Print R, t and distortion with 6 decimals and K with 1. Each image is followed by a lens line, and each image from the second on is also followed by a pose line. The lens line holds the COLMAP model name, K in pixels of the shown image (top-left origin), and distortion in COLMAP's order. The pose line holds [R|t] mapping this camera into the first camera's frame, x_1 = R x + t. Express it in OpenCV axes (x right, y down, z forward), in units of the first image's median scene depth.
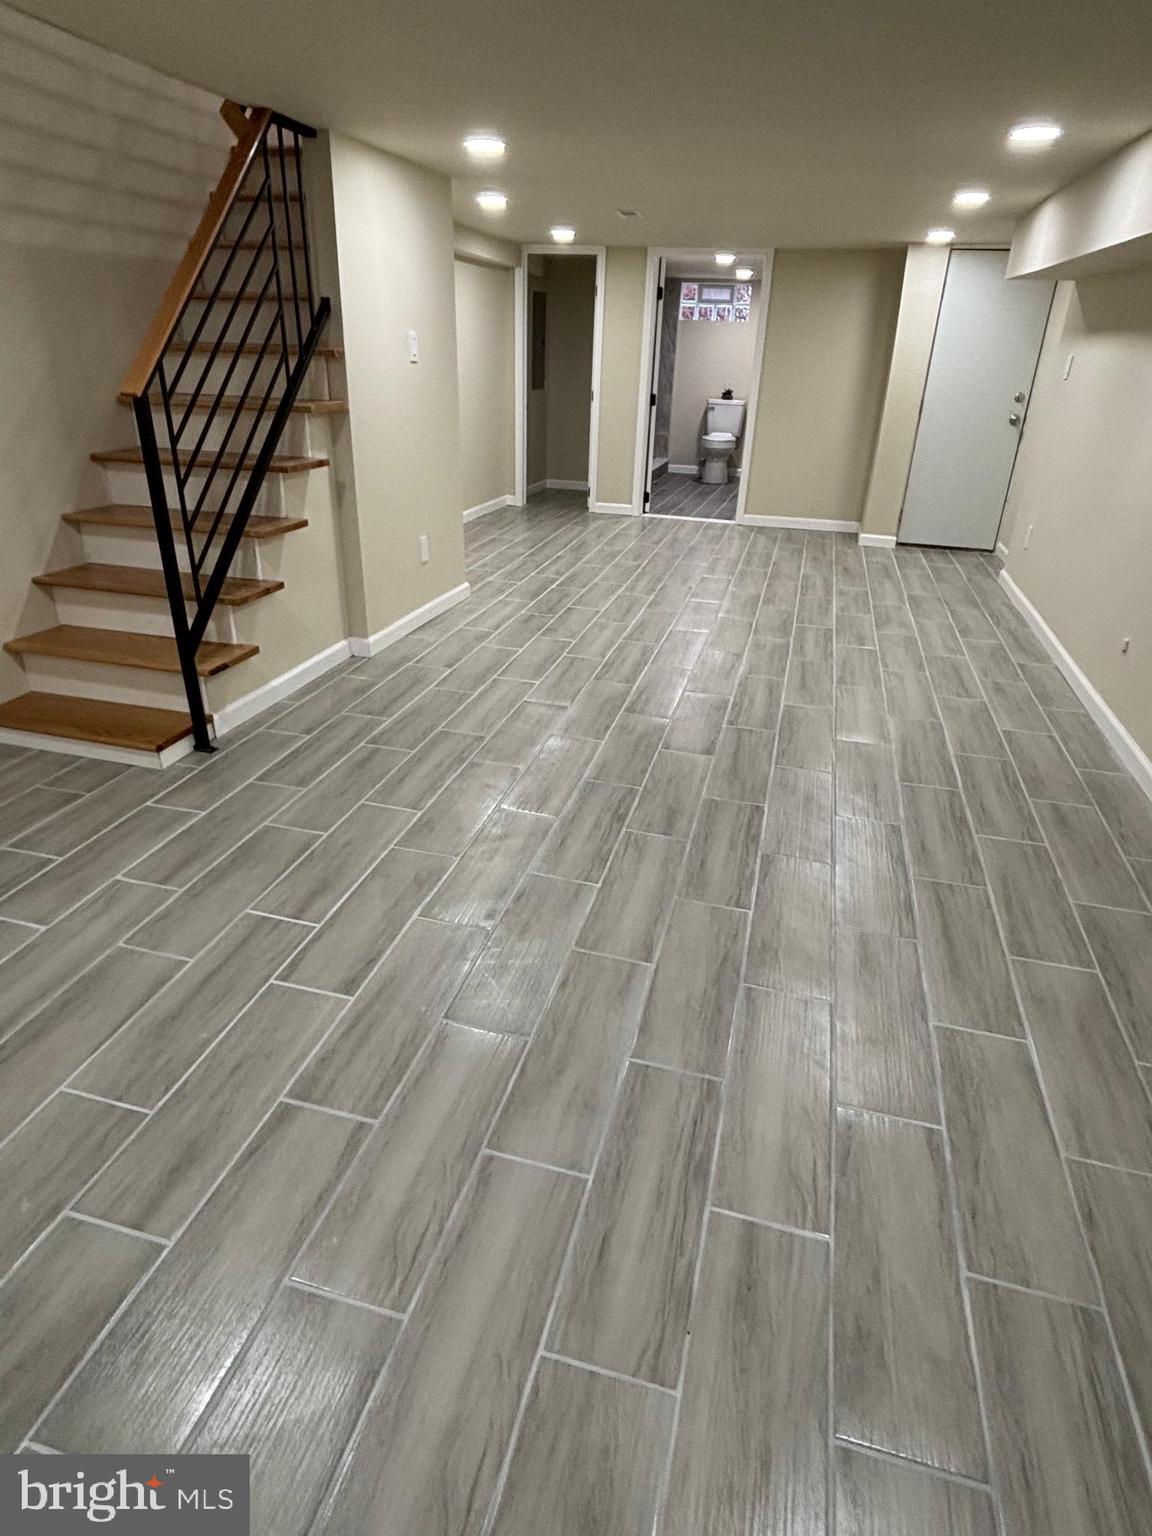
lens RADIAL K [[862.7, 0, 576.7], [0, 862.7, 765.9], [0, 0, 1]] dist [0.032155, -0.003116]
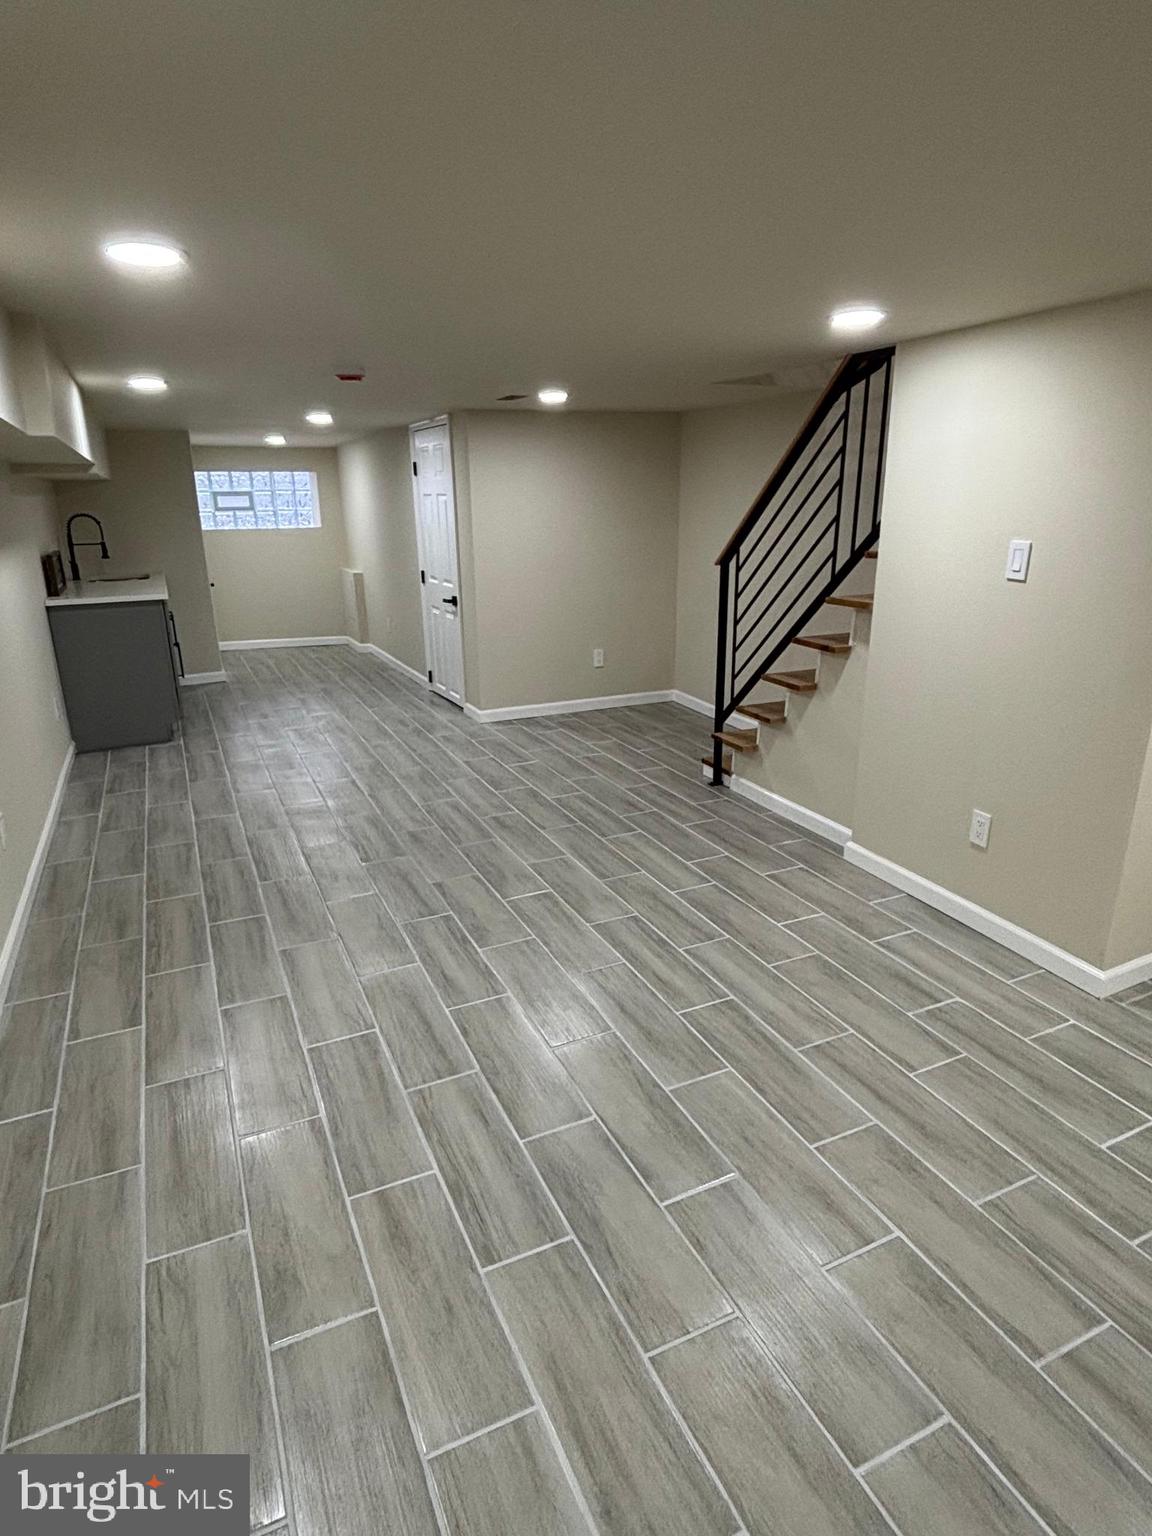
lens RADIAL K [[862.7, 0, 574.3], [0, 862.7, 773.0], [0, 0, 1]] dist [0.032155, -0.003116]
pose [[-0.763974, 0.180118, -0.619598, 0.640909], [-0.294592, 0.756962, 0.583287, -0.773920], [0.574072, 0.628145, -0.525238, 1.503101]]
